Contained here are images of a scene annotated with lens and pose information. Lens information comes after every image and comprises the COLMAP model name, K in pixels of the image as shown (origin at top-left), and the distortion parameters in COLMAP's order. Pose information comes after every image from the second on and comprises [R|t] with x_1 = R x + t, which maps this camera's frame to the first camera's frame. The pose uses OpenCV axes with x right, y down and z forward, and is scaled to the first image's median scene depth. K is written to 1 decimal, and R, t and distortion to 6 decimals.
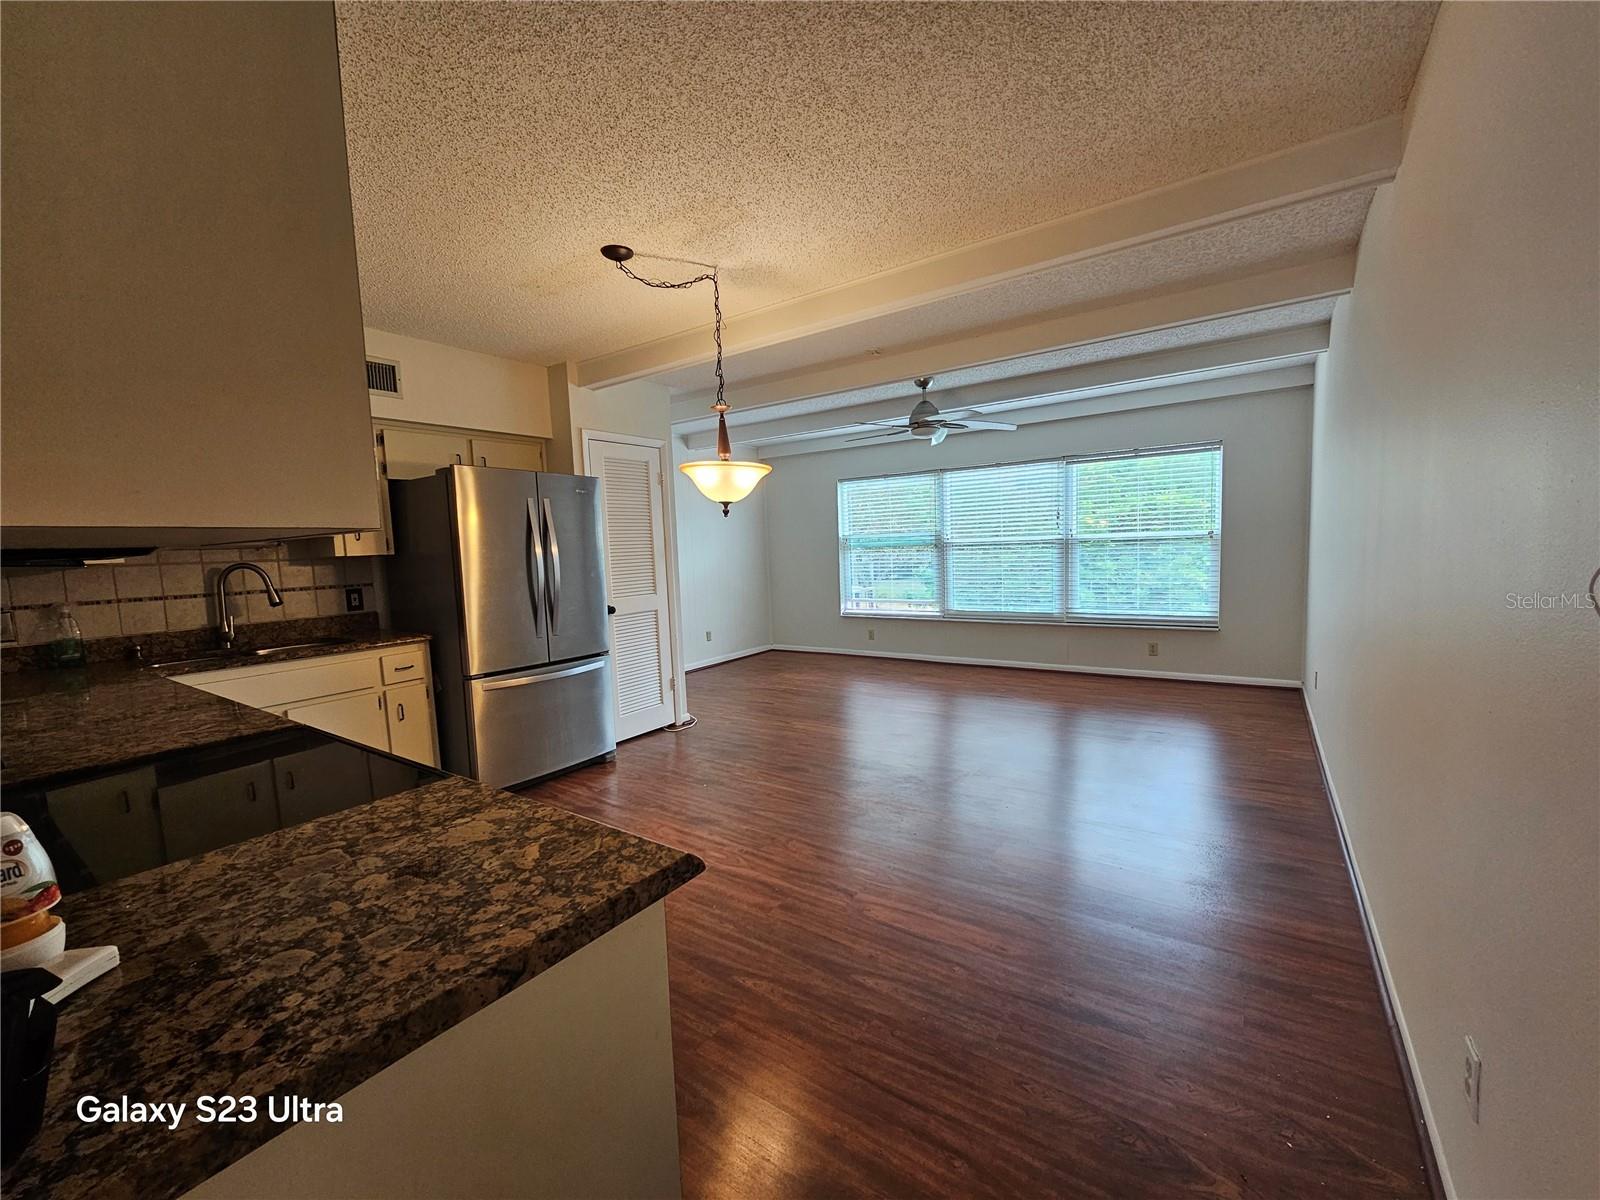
lens RADIAL K [[645.3, 0, 802.3], [0, 645.3, 605.5], [0, 0, 1]] dist [-0.002852, -0.000044]
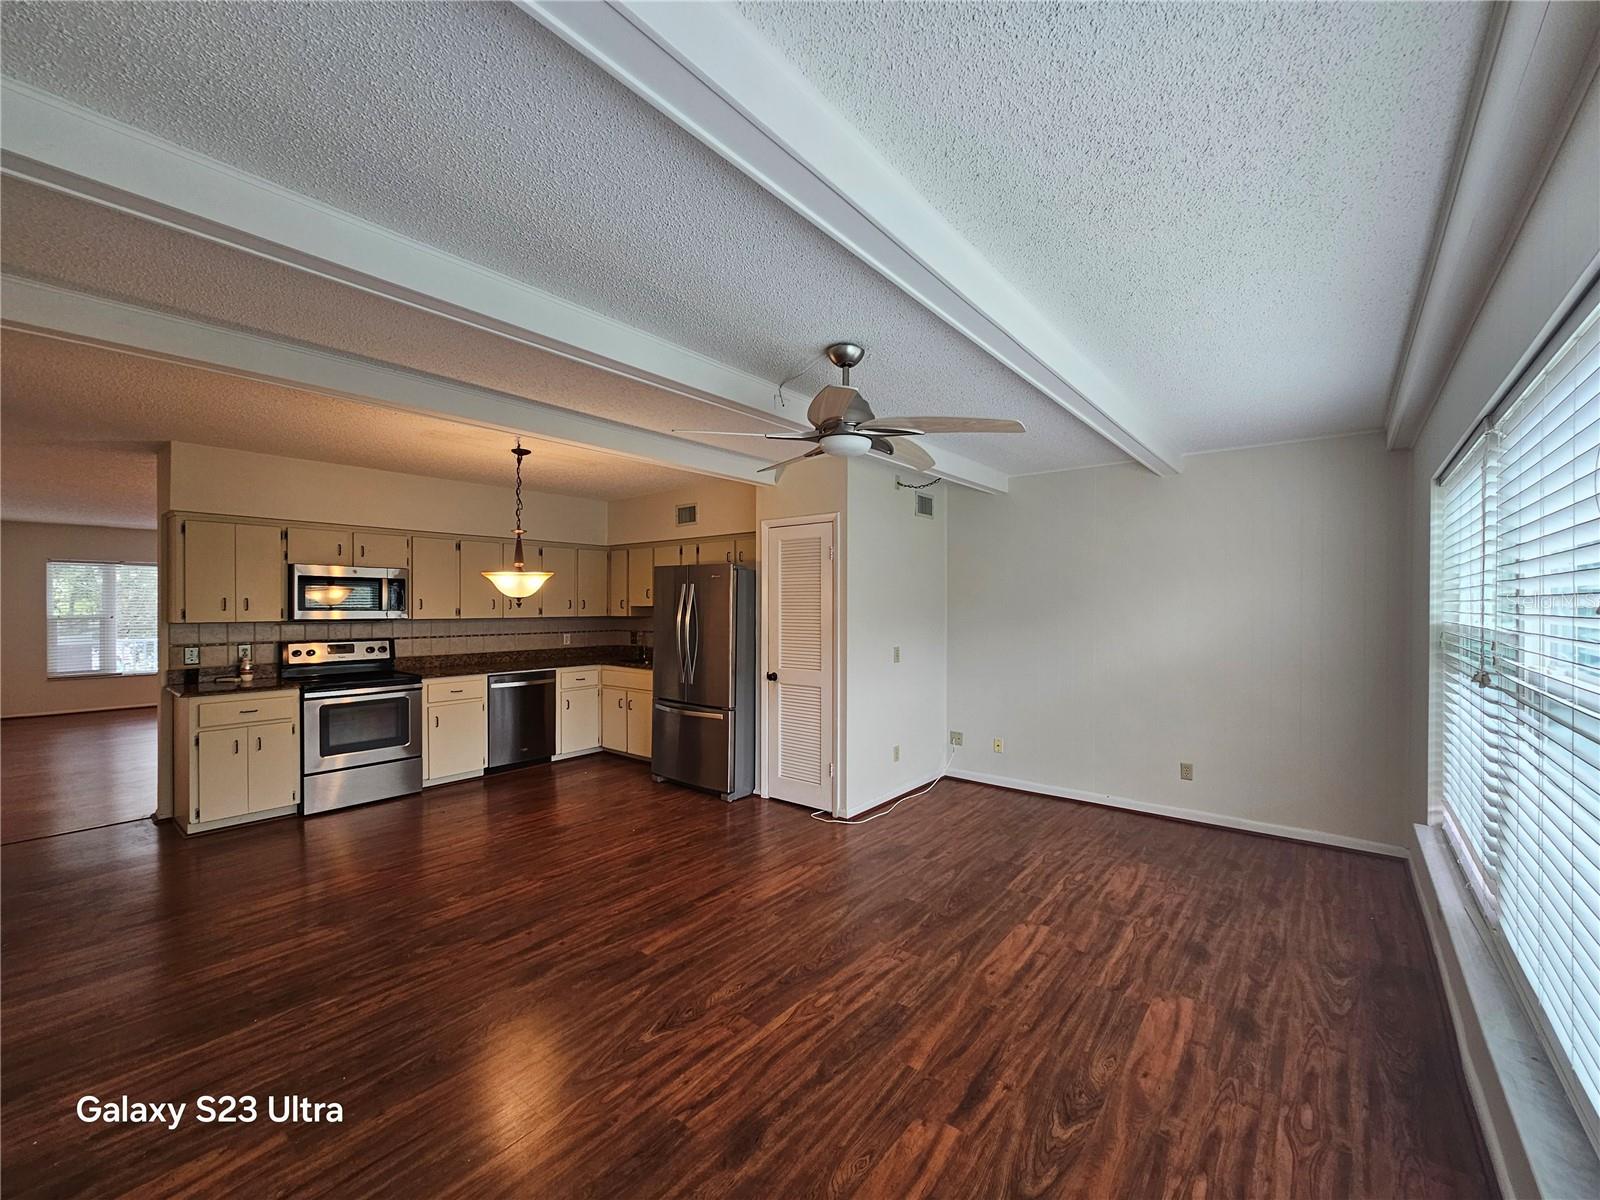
lens RADIAL K [[645.3, 0, 802.3], [0, 645.3, 605.5], [0, 0, 1]] dist [-0.002852, -0.000044]
pose [[-0.064793, 0.043418, -0.996954, 0.894407], [-0.094895, 0.994257, 0.049468, -0.194788], [0.993376, 0.097812, -0.060301, 1.221323]]
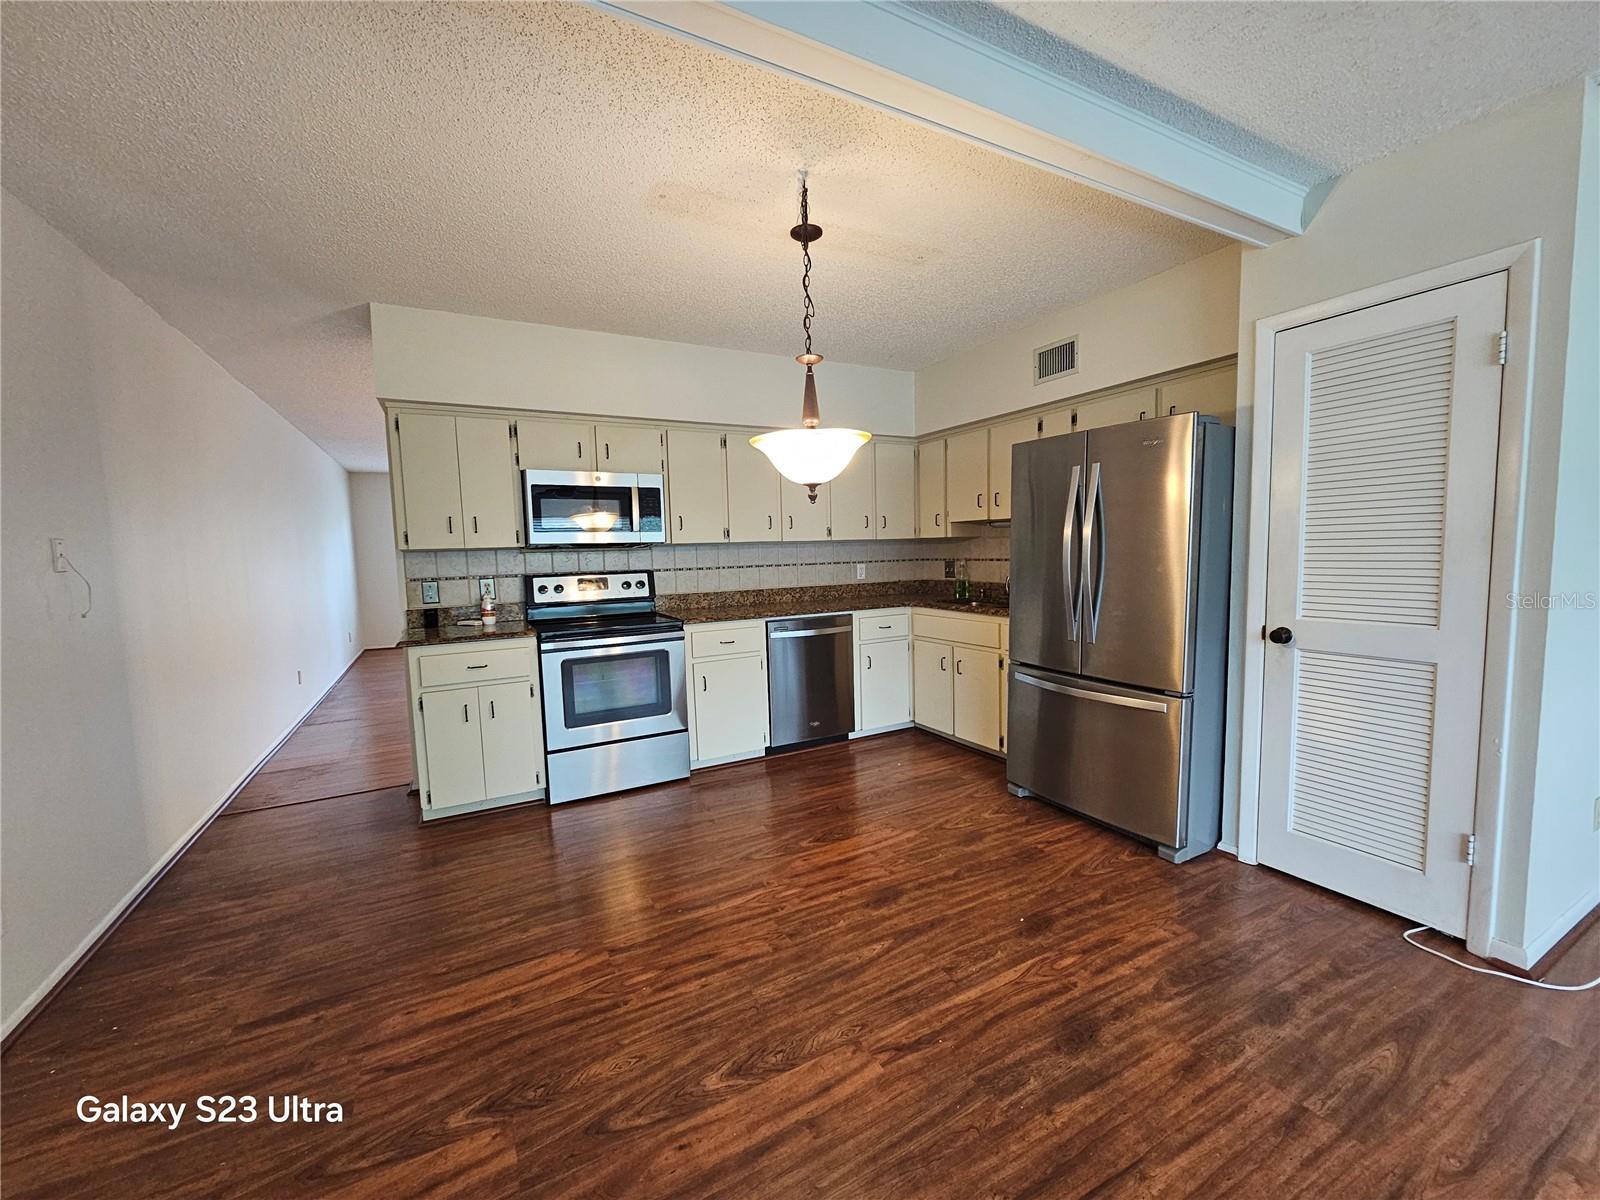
lens RADIAL K [[645.3, 0, 802.3], [0, 645.3, 605.5], [0, 0, 1]] dist [-0.002852, -0.000044]
pose [[-0.442932, 0.133315, -0.886588, 0.415534], [-0.041466, 0.984778, 0.168796, -0.105722], [0.895596, 0.111528, -0.430662, 0.956243]]
